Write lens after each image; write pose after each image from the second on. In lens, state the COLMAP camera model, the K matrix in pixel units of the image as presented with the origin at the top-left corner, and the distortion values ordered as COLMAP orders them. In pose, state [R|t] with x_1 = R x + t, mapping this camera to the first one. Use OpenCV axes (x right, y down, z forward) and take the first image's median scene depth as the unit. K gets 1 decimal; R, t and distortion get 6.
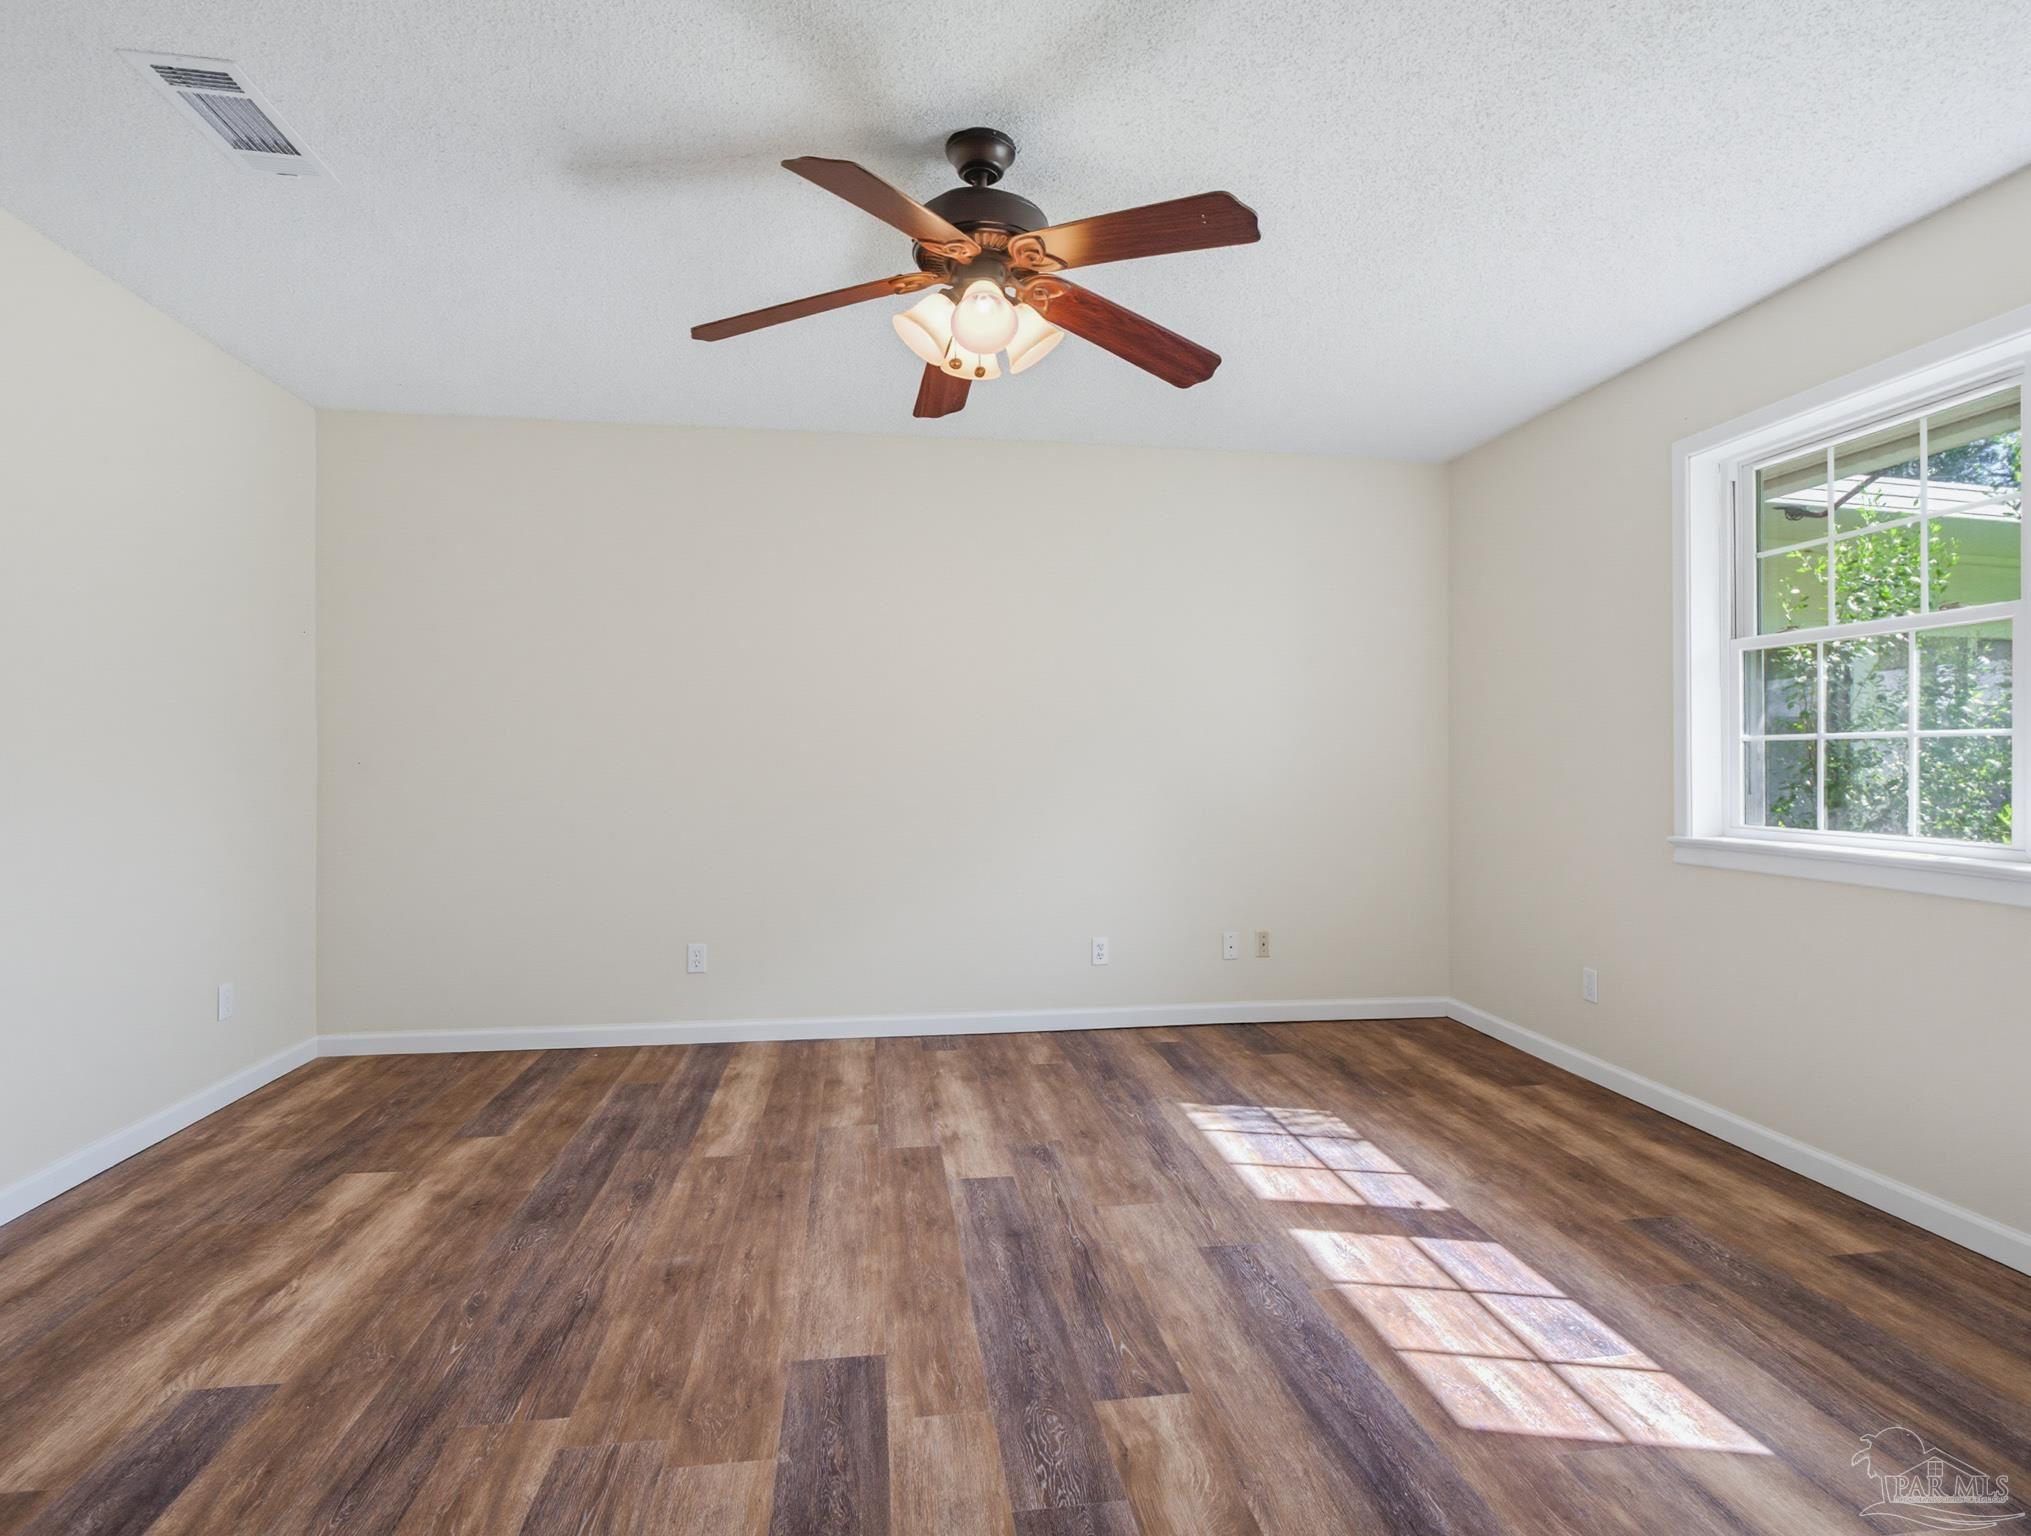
lens RADIAL K [[985.1, 0, 1011.1], [0, 985.1, 763.5], [0, 0, 1]] dist [-0.001217, -0.002203]
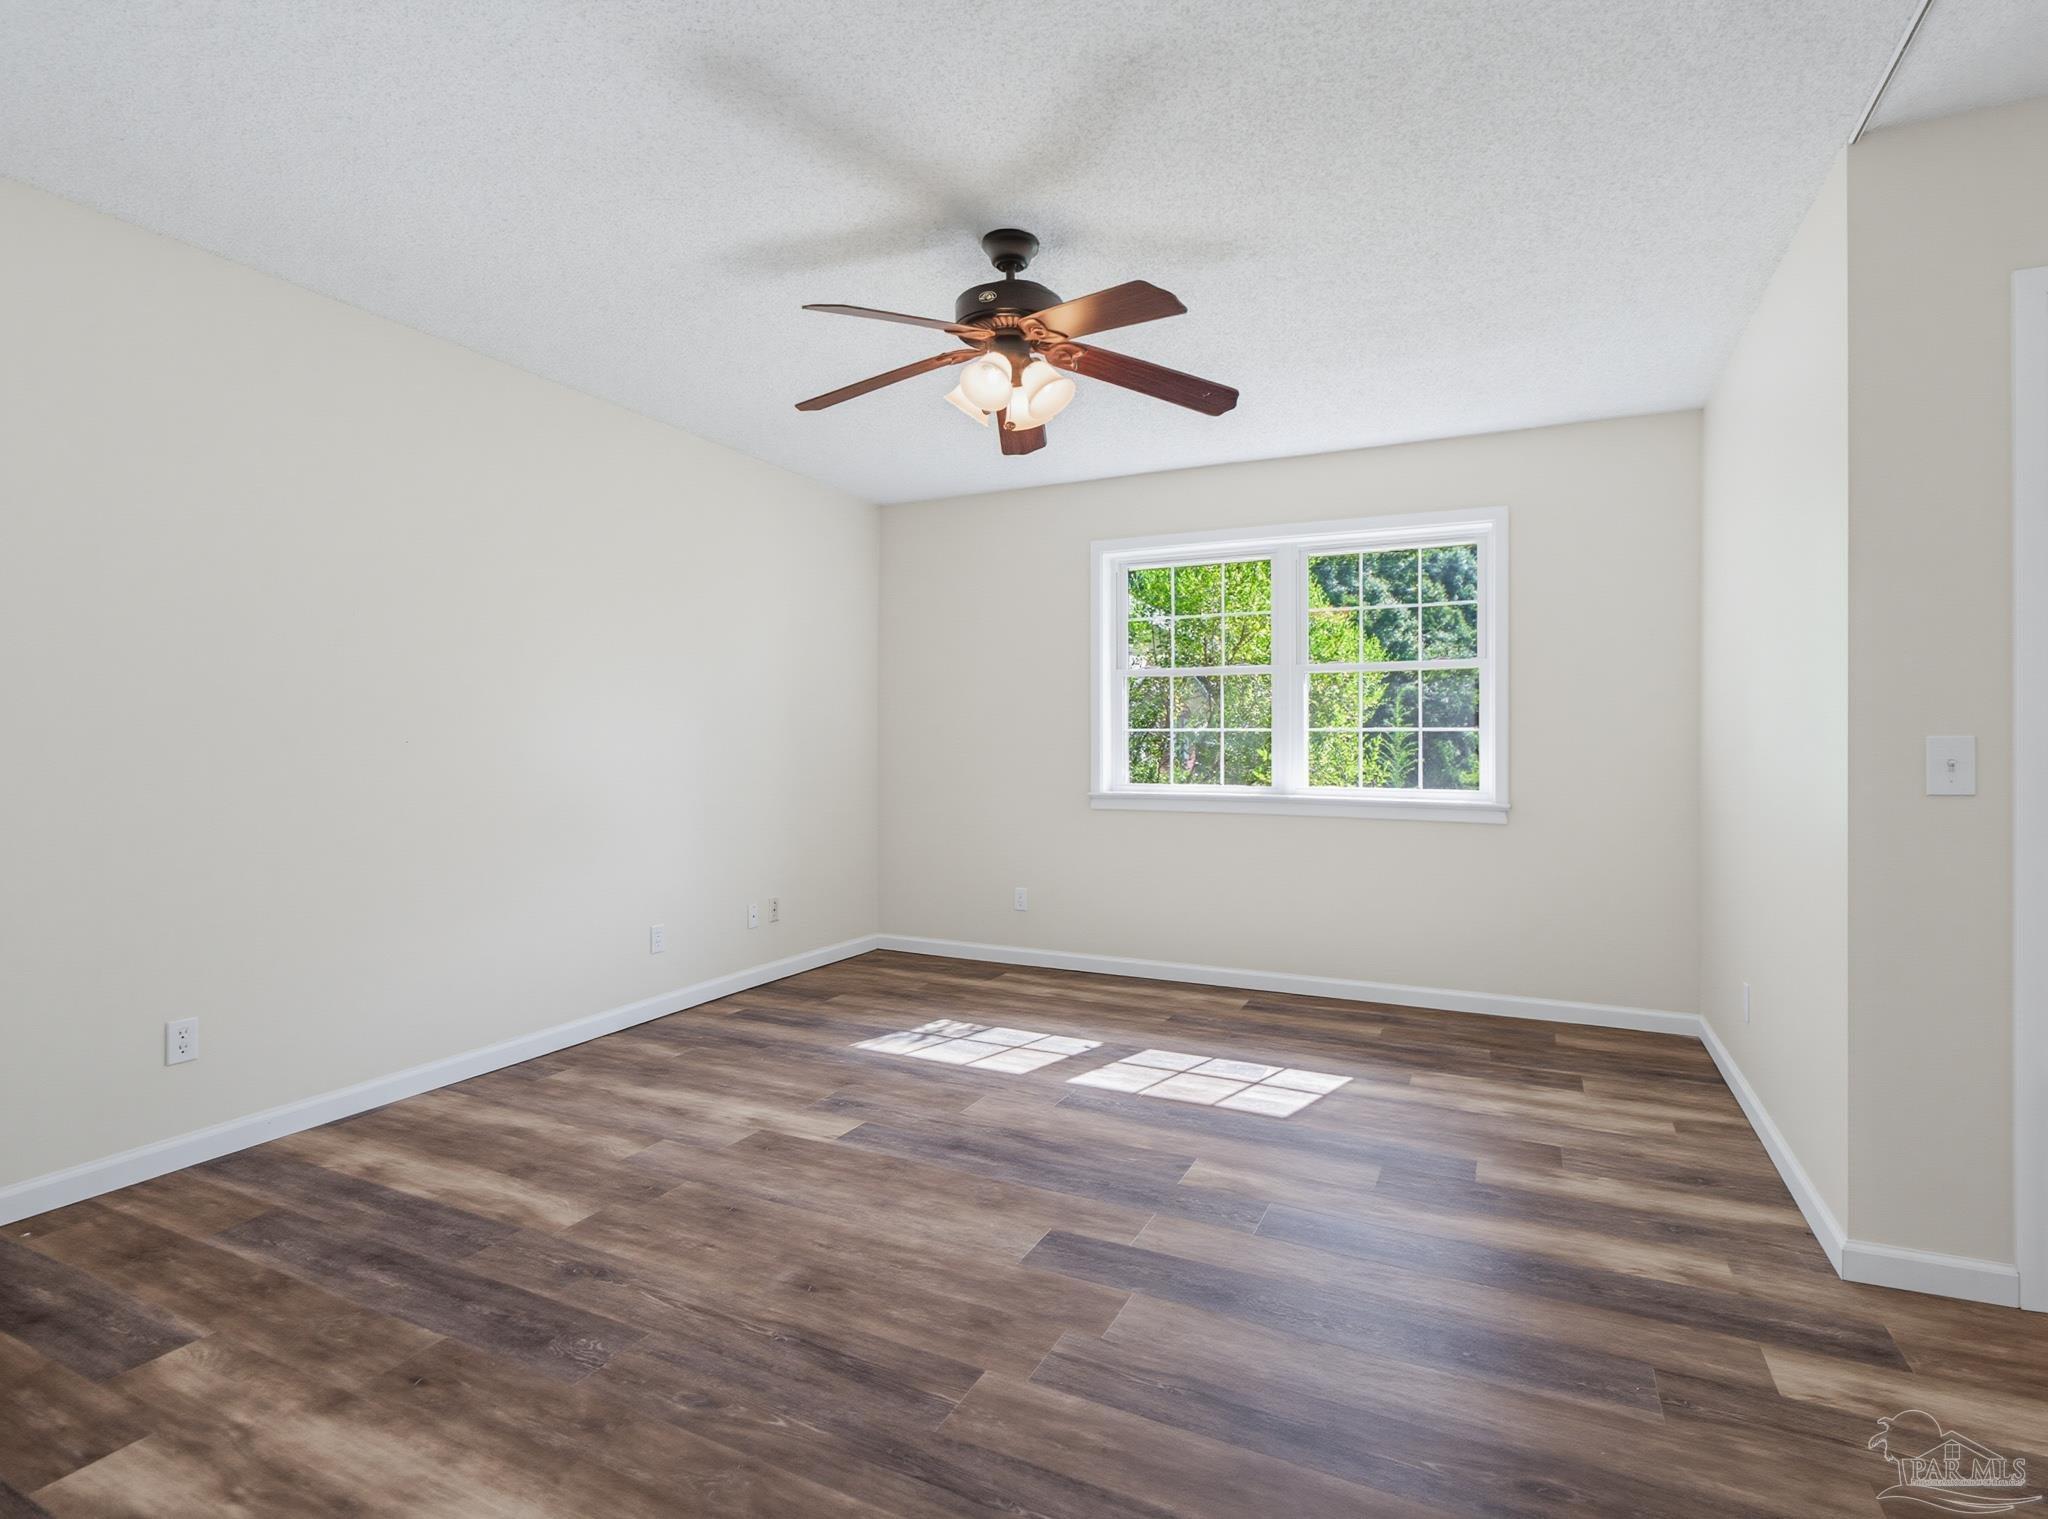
lens RADIAL K [[975.7, 0, 1025.9], [0, 975.7, 744.9], [0, 0, 1]] dist [-0.005185, -0.002377]
pose [[0.578464, -0.002772, 0.815703, -0.770516], [0.003750, 0.999993, 0.000739, -0.003730], [-0.815699, 0.002631, 0.578470, 0.217082]]
